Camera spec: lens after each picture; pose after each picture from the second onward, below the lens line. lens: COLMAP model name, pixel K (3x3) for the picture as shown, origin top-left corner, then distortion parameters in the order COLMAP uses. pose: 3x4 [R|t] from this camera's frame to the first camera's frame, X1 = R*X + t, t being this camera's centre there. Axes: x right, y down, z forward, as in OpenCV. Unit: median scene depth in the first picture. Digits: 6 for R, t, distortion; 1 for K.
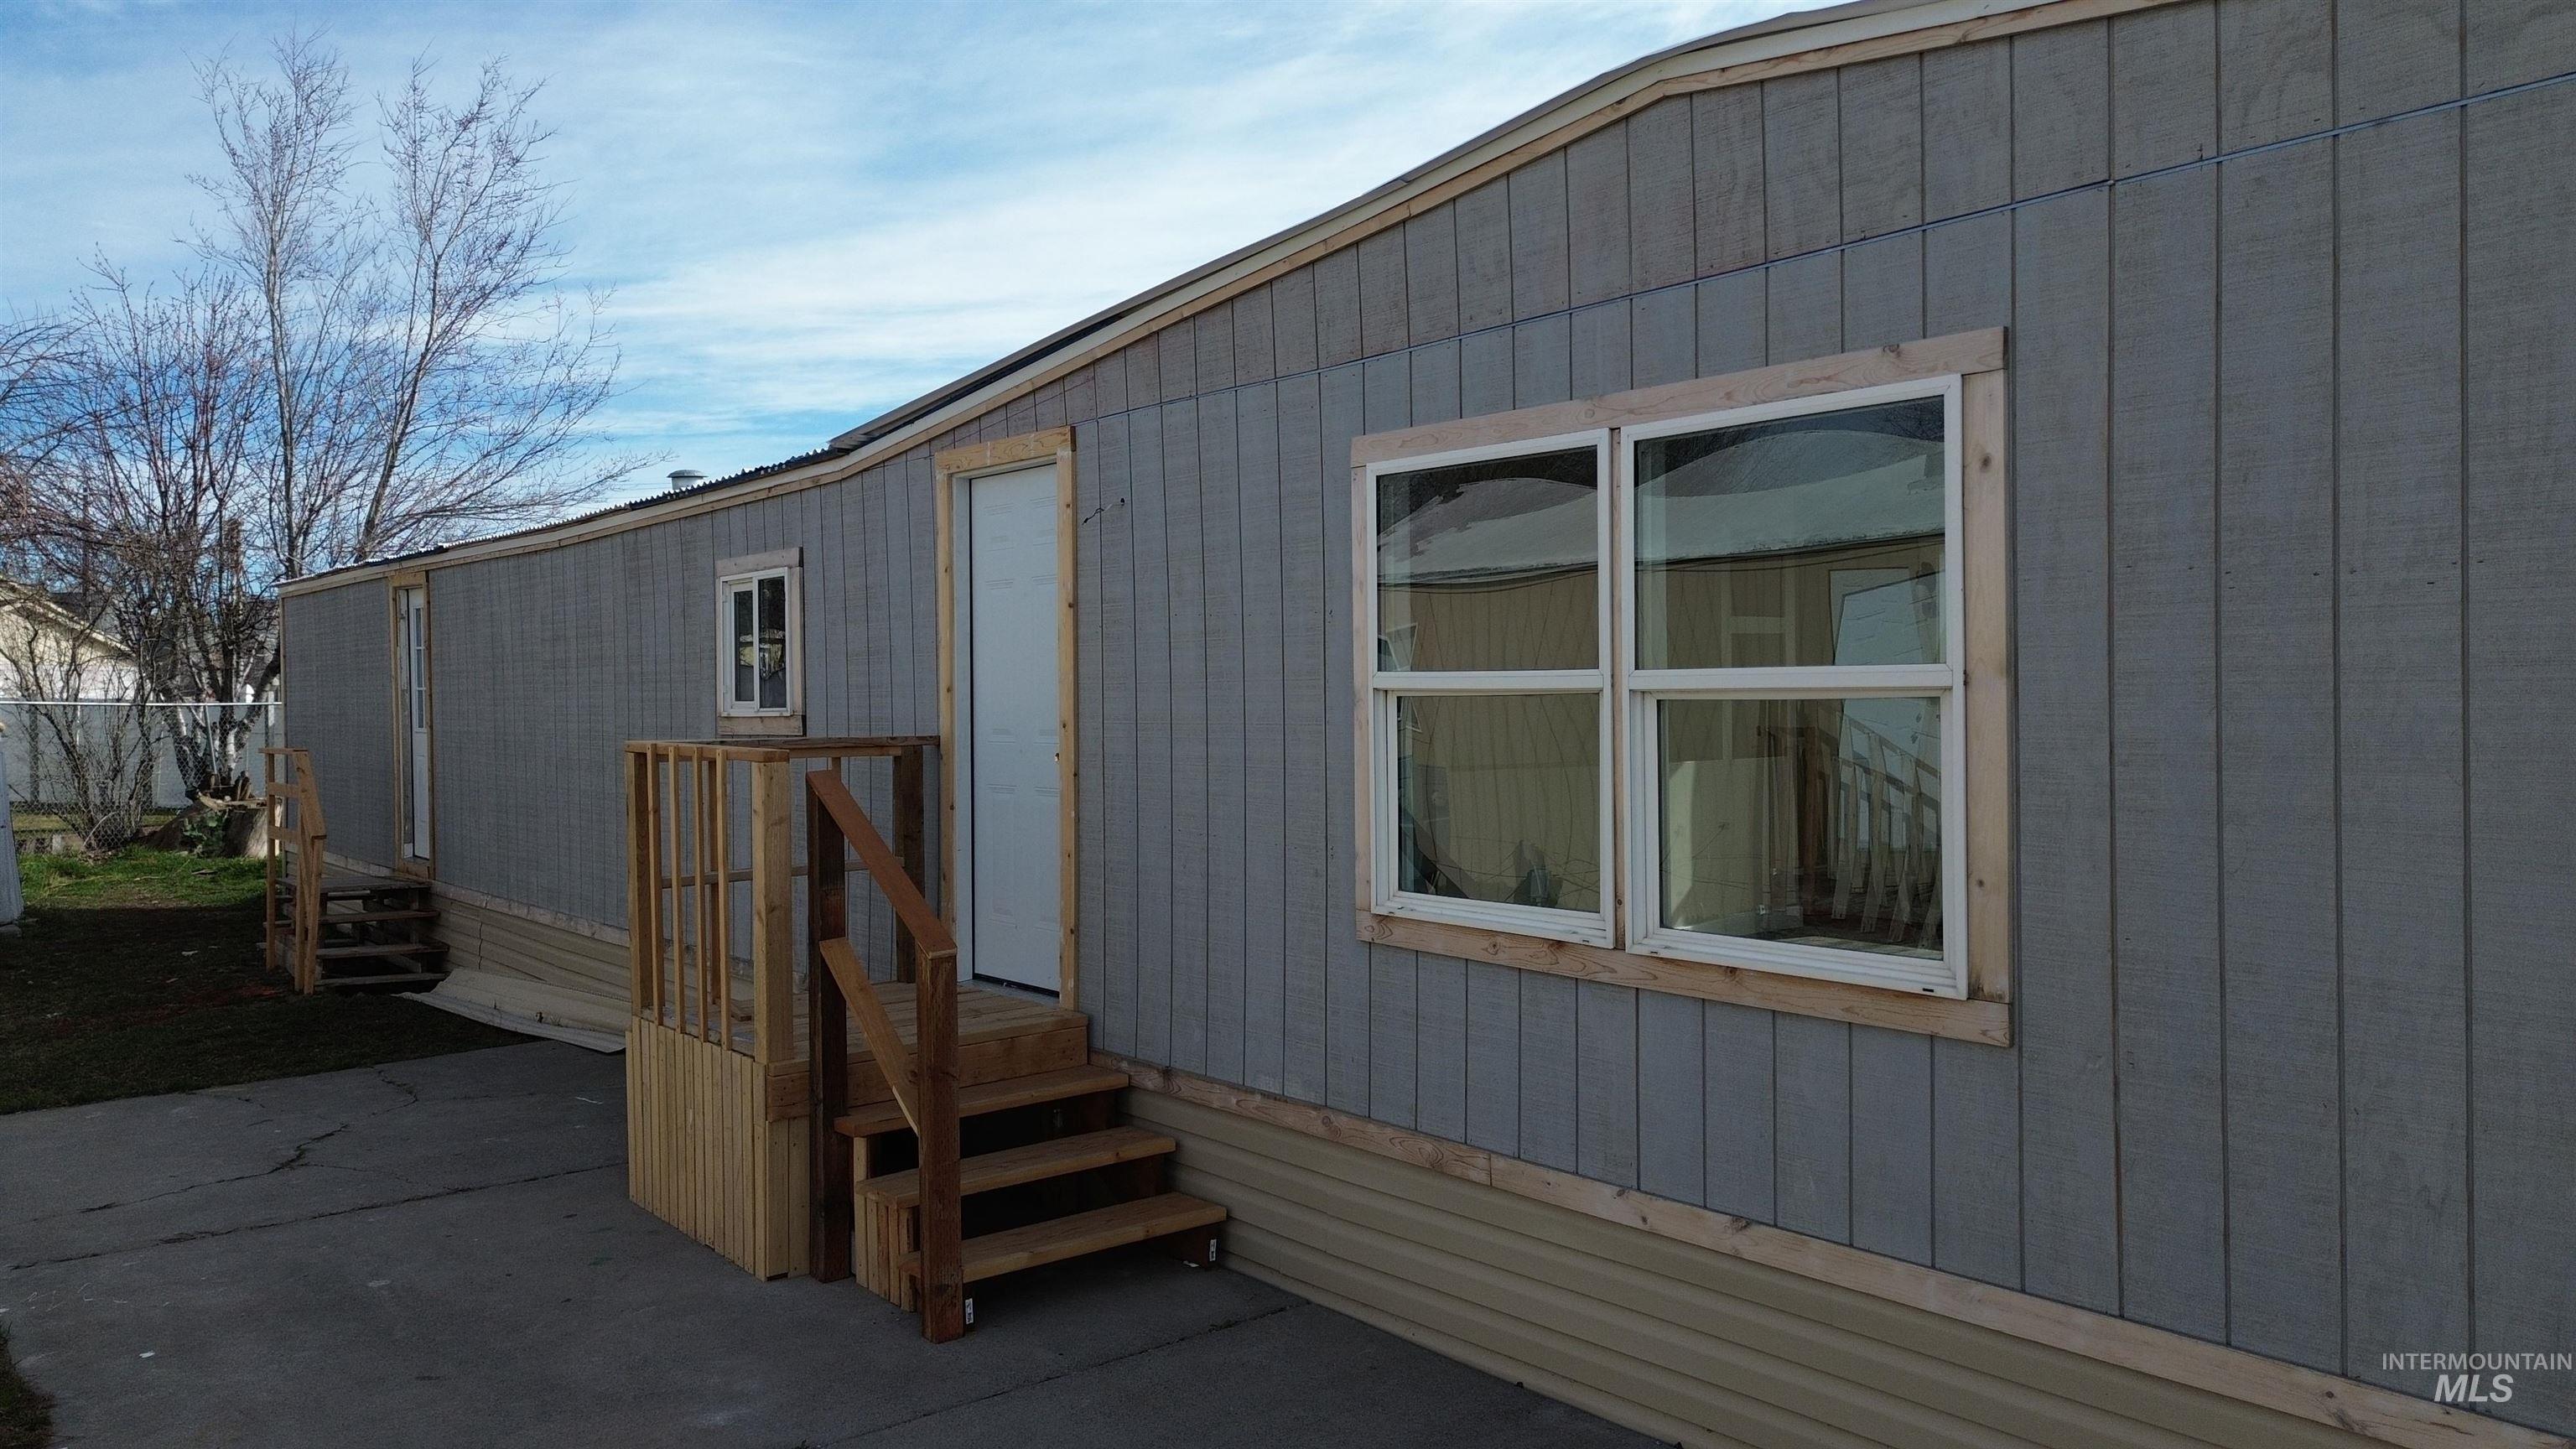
lens RADIAL K [[1816.0, 0, 1282.6], [0, 1816.0, 716.9], [0, 0, 1]] dist [0.093369, -0.085046]
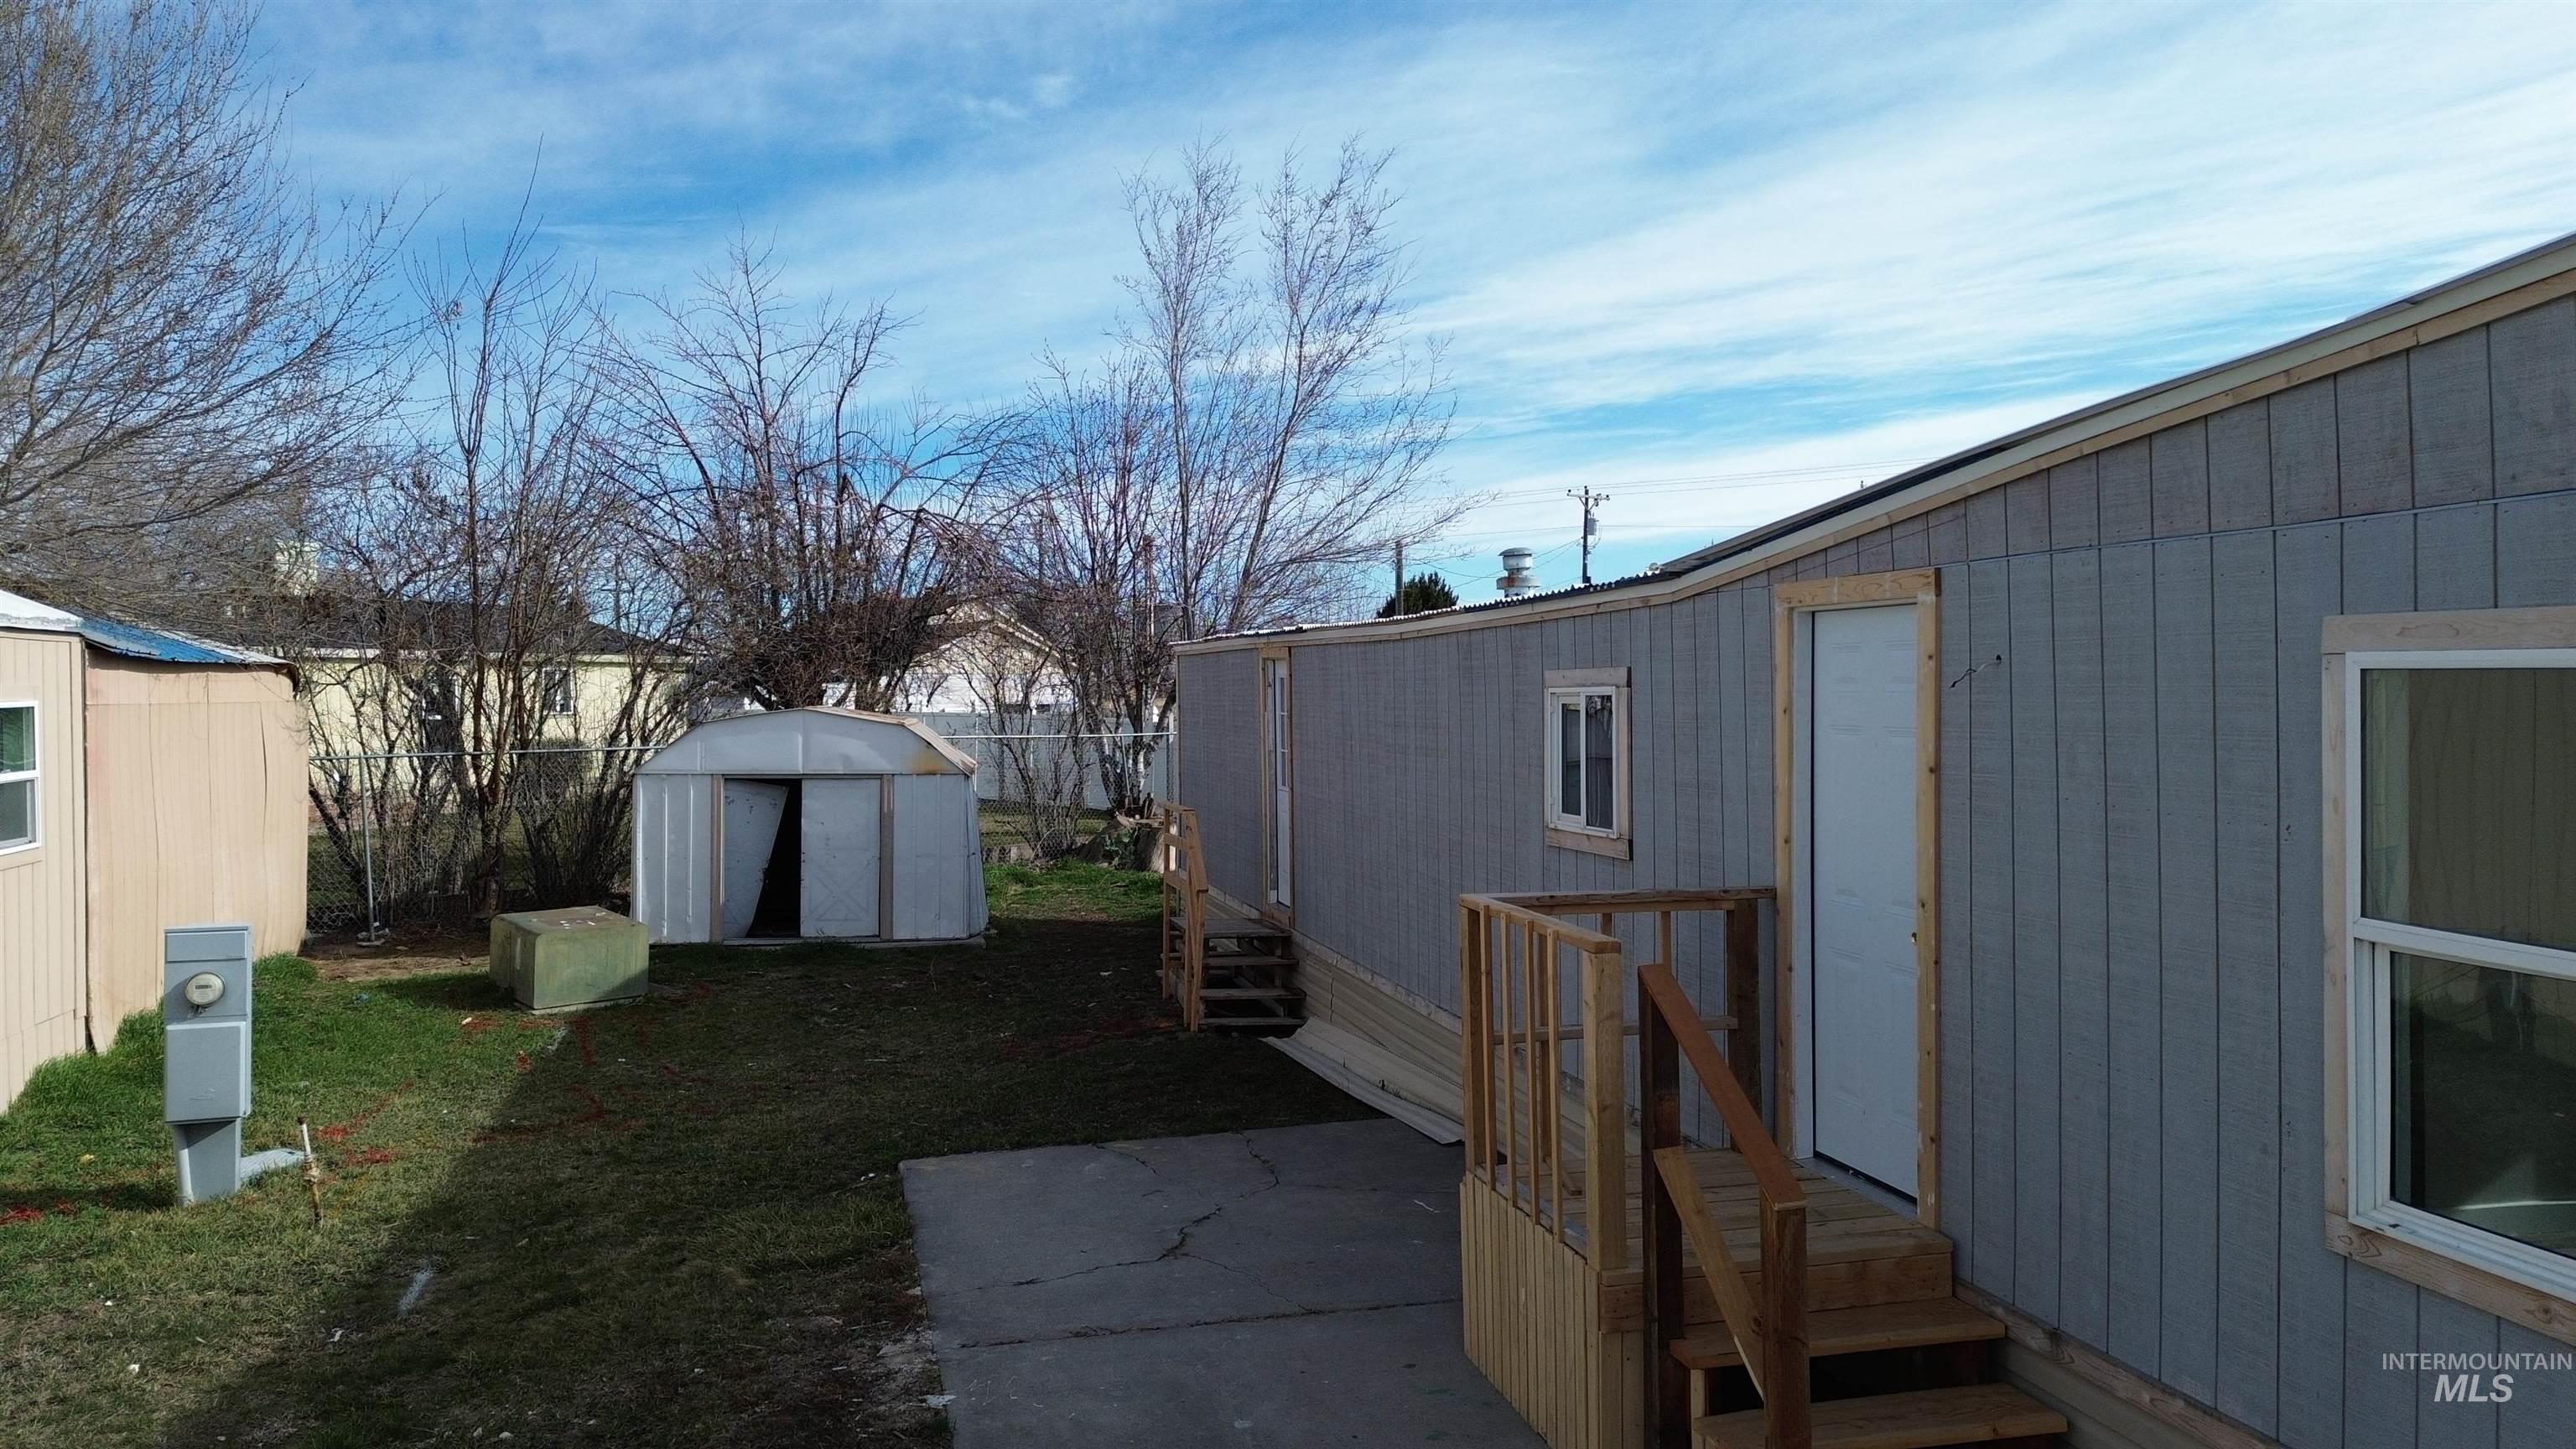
lens RADIAL K [[1809.5, 0, 1290.2], [0, 1809.5, 718.2], [0, 0, 1]] dist [0.080850, -0.071347]
pose [[0.906462, 0.008818, -0.422196, -0.025929], [-0.004978, 0.999936, 0.010197, -0.097546], [0.422259, -0.007142, 0.906447, 0.067451]]
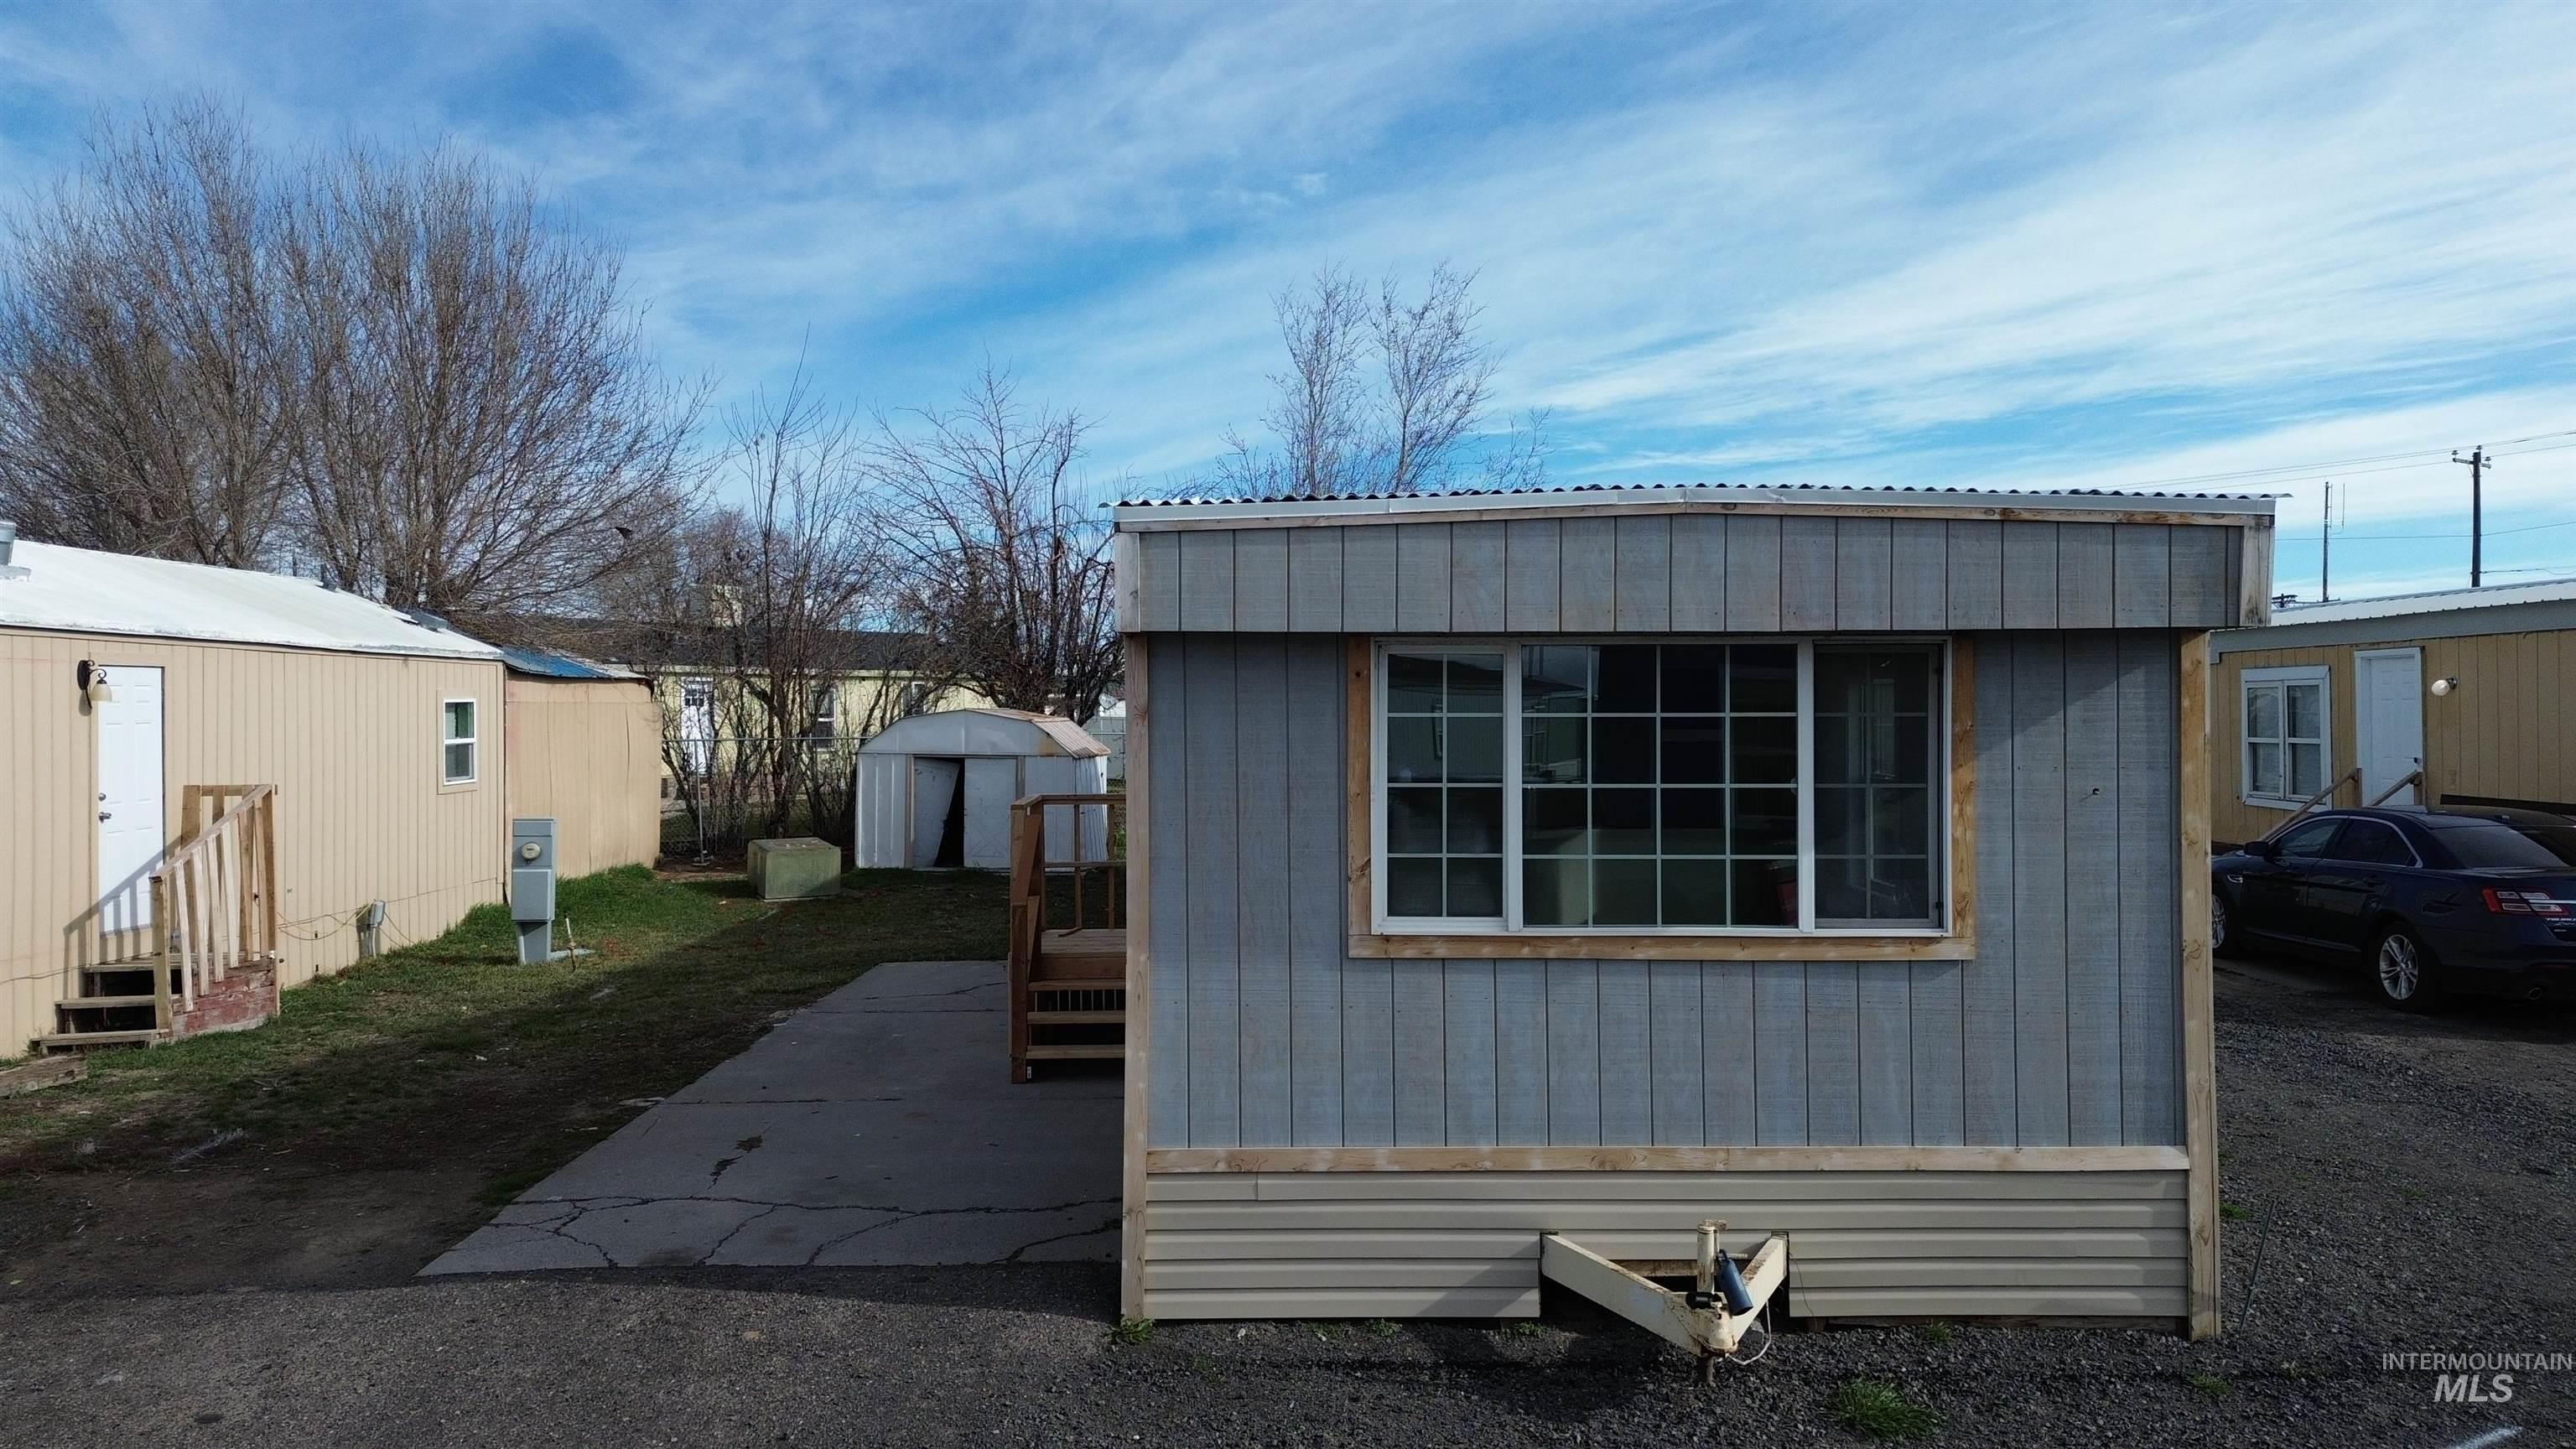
lens RADIAL K [[1809.5, 0, 1290.2], [0, 1809.5, 718.2], [0, 0, 1]] dist [0.080850, -0.071347]
pose [[0.778758, 0.010745, -0.627232, 1.158347], [-0.010935, 0.999934, 0.003554, -0.083550], [0.627229, 0.004092, 0.778824, -0.383826]]
